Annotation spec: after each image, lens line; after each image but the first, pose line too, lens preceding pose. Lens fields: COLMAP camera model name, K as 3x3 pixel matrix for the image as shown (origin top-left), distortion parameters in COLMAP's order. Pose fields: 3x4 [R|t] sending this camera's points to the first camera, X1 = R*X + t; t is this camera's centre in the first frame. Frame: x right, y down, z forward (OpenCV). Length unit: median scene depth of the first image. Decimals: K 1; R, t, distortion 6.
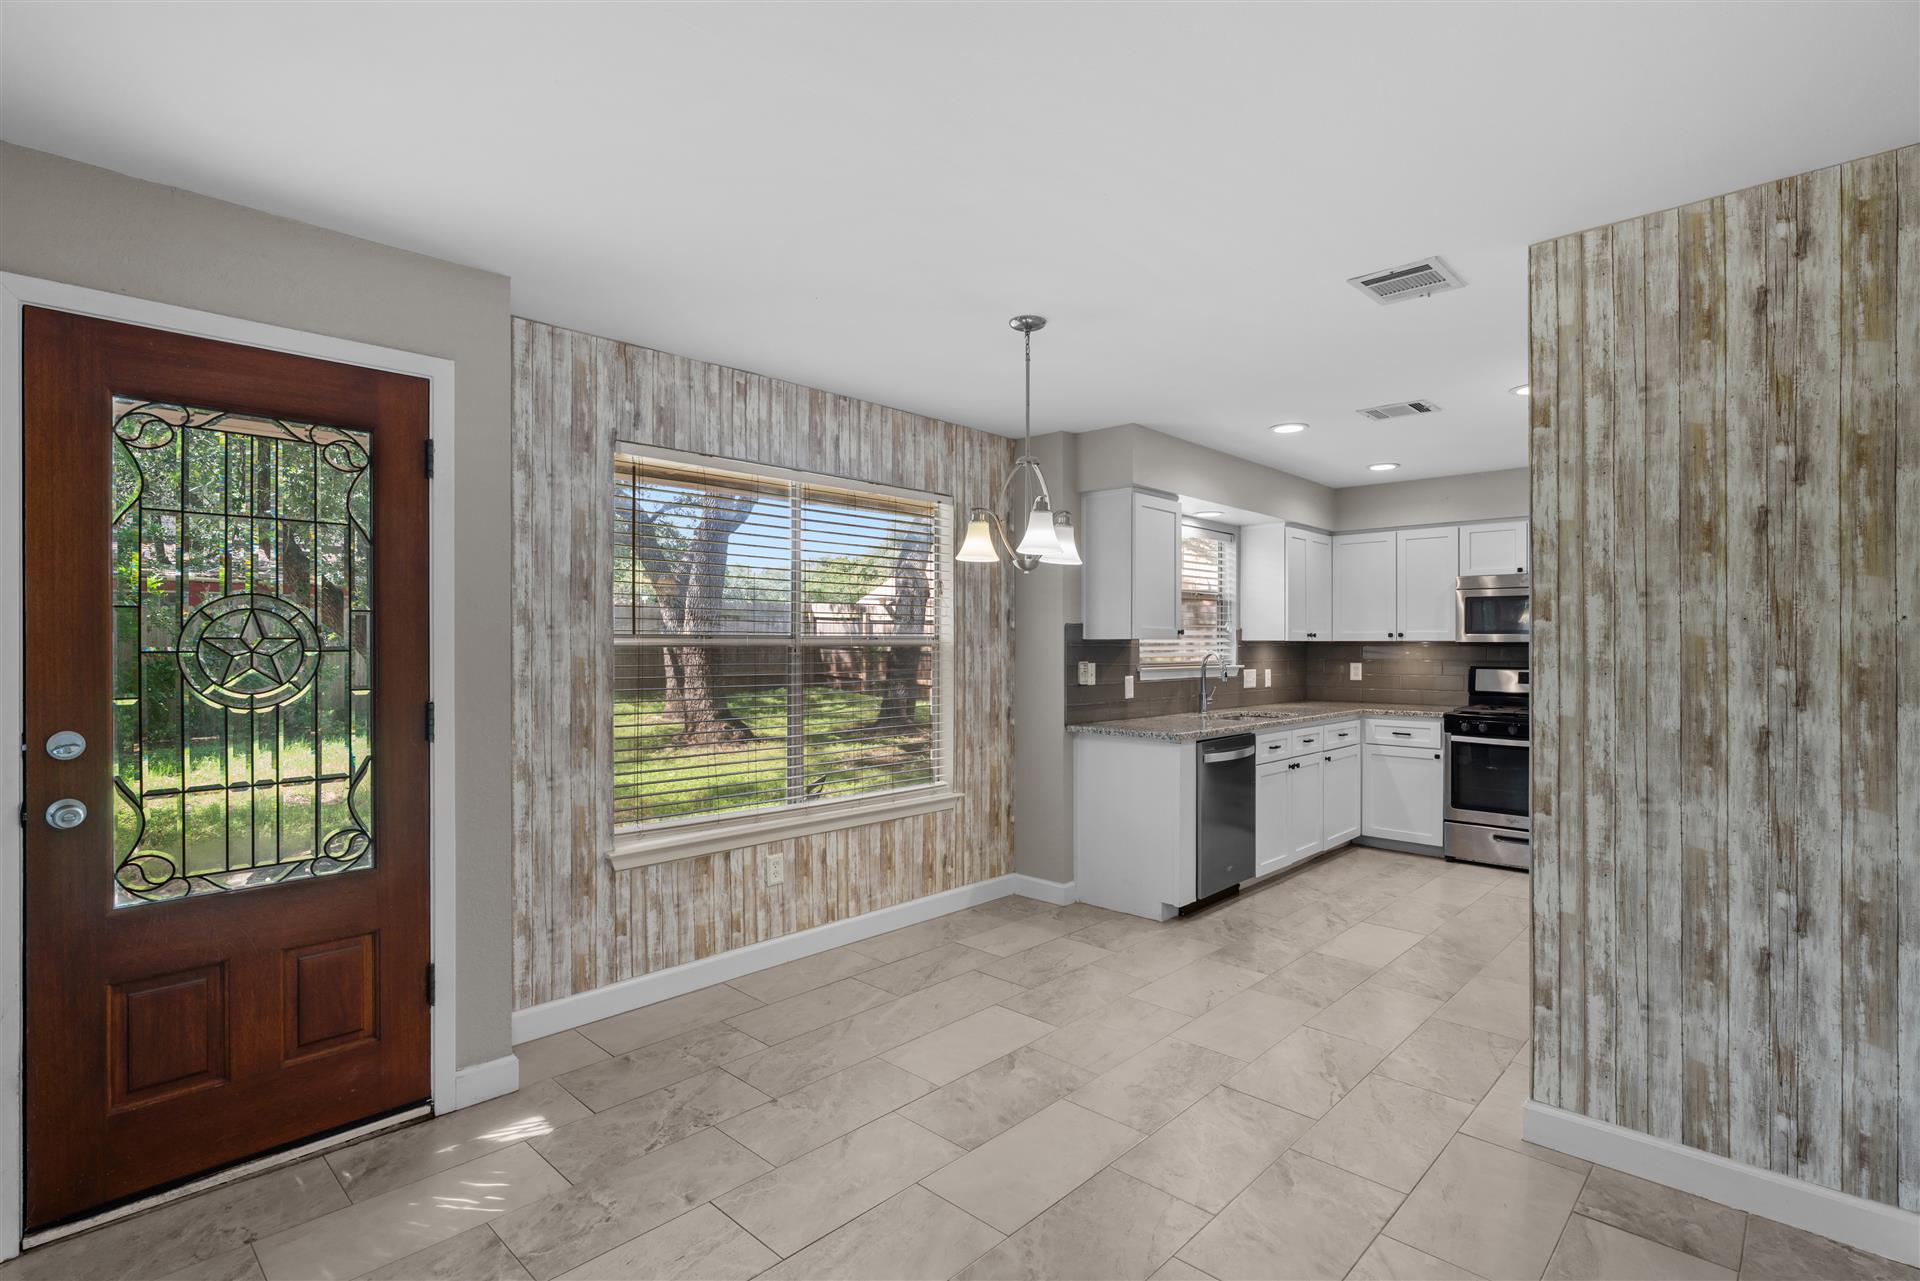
lens RADIAL K [[921.4, 0, 951.7], [0, 921.4, 641.4], [0, 0, 1]] dist [-0.001128, 0.000253]
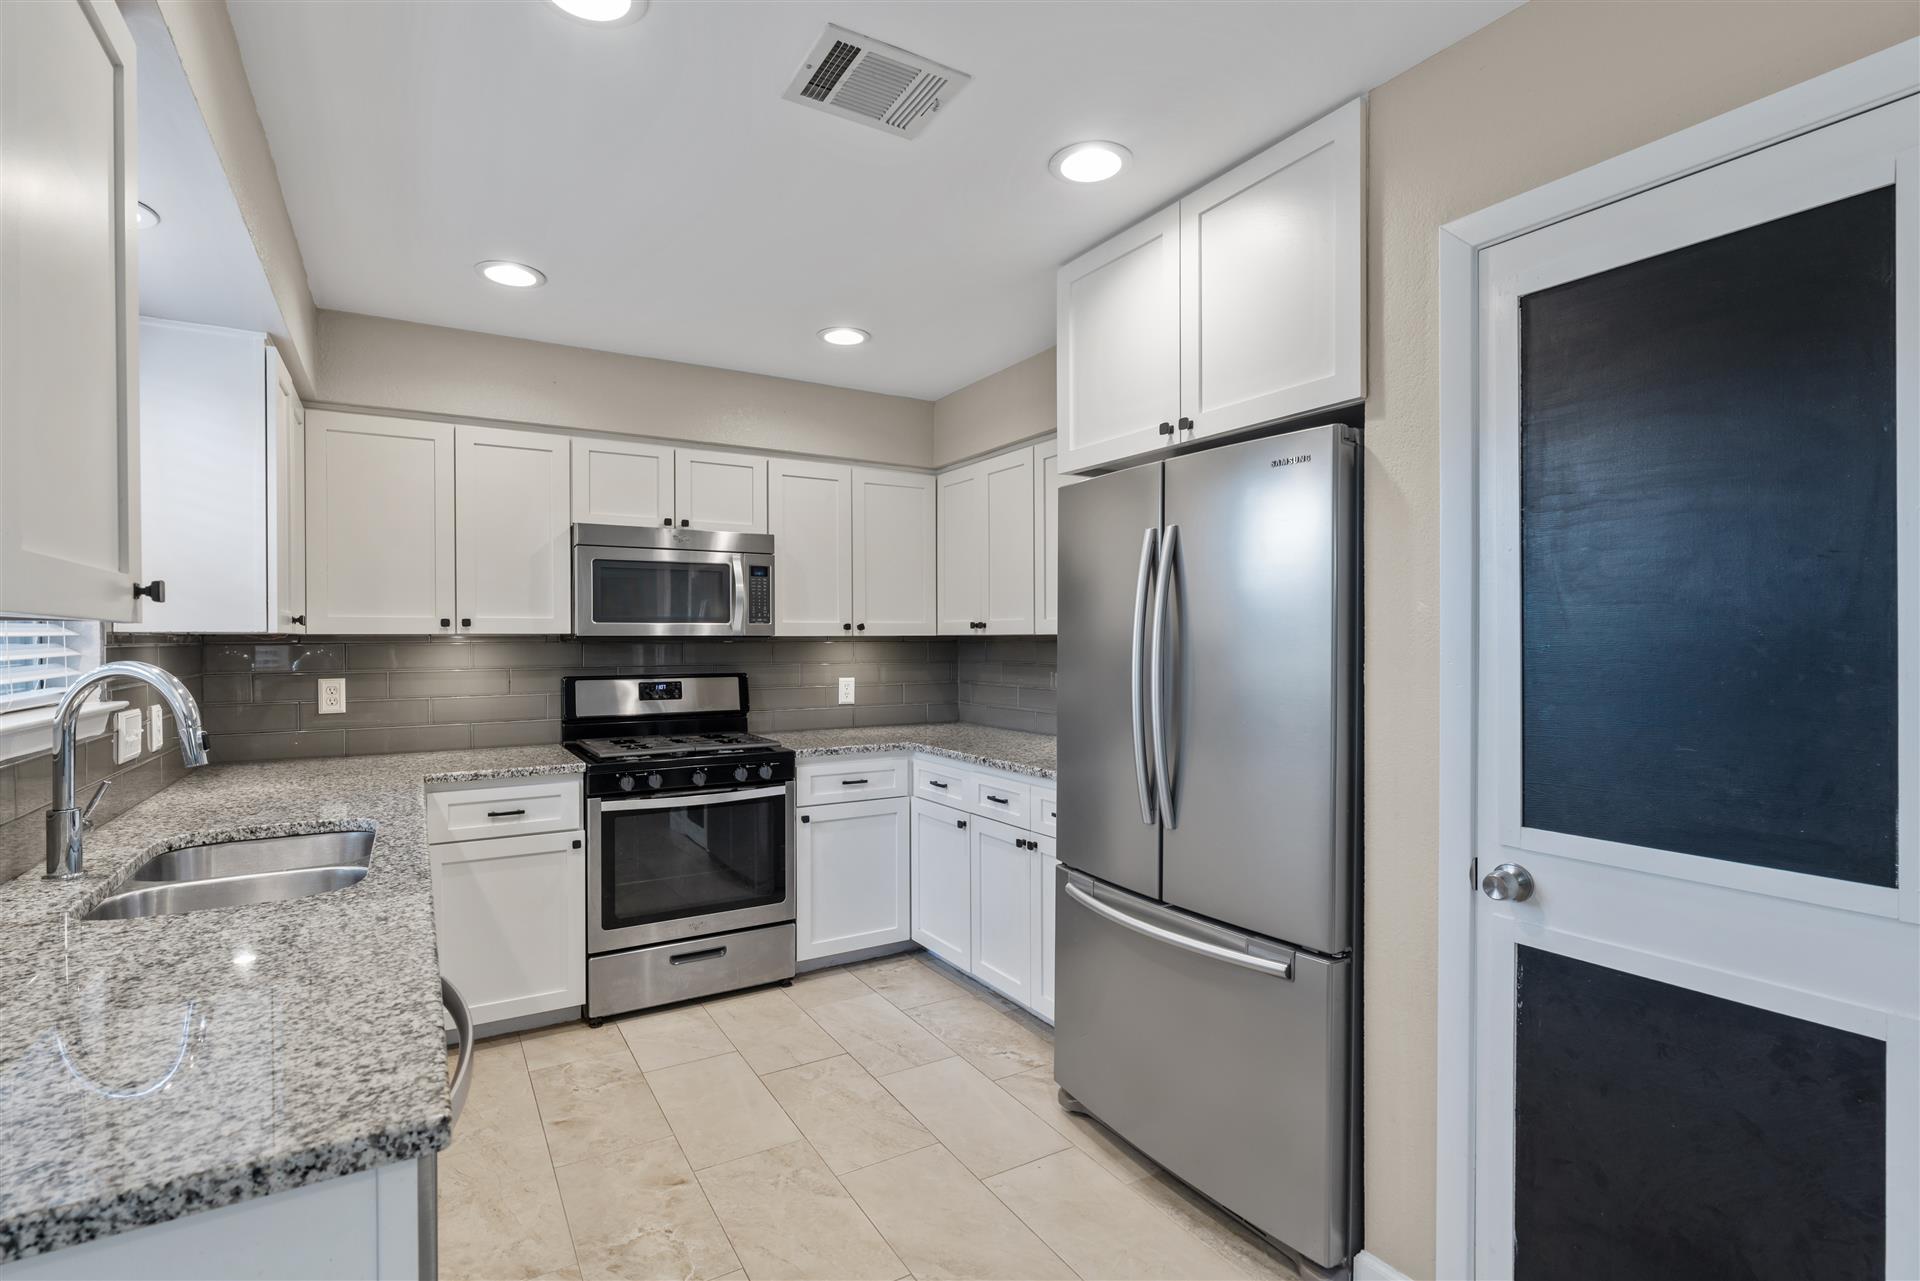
lens RADIAL K [[921.4, 0, 967.1], [0, 921.4, 640.1], [0, 0, 1]] dist [-0.001128, 0.000253]
pose [[0.255646, -0.007770, 0.966739, 0.054509], [0.004526, 0.999966, 0.006840, 0.000648], [-0.966760, 0.002627, 0.255673, 0.610479]]
